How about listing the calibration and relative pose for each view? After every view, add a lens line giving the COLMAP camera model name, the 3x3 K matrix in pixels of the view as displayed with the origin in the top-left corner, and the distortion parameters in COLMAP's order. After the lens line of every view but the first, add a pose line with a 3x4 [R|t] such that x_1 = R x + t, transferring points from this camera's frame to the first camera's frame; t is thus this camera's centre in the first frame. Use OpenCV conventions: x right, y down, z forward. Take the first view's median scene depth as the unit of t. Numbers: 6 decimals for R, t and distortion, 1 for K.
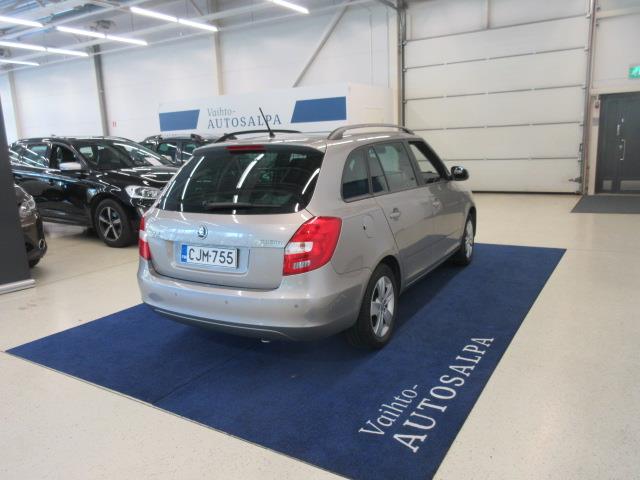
lens RADIAL K [[497.6, 0, 315.6], [0, 497.6, 238.6], [0, 0, 1]] dist [0.013487, -0.020089]
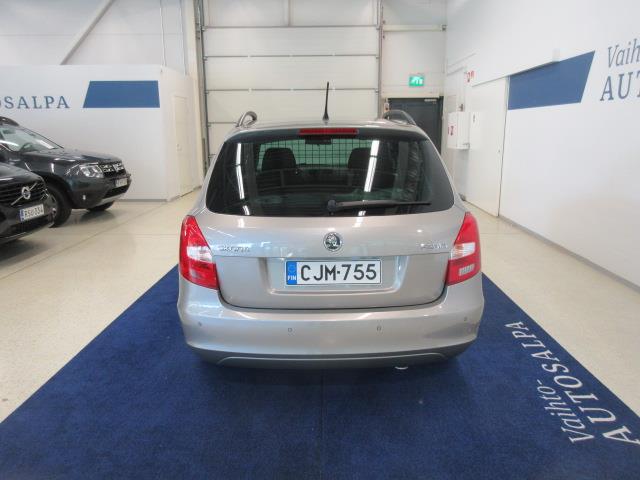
lens RADIAL K [[497.6, 0, 321.5], [0, 497.6, 241.0], [0, 0, 1]] dist [0.013487, -0.020089]
pose [[0.856980, -0.077899, 0.509427, -0.553387], [0.071295, 0.996925, 0.032509, -0.035282], [-0.510394, 0.008460, 0.859899, 0.322024]]
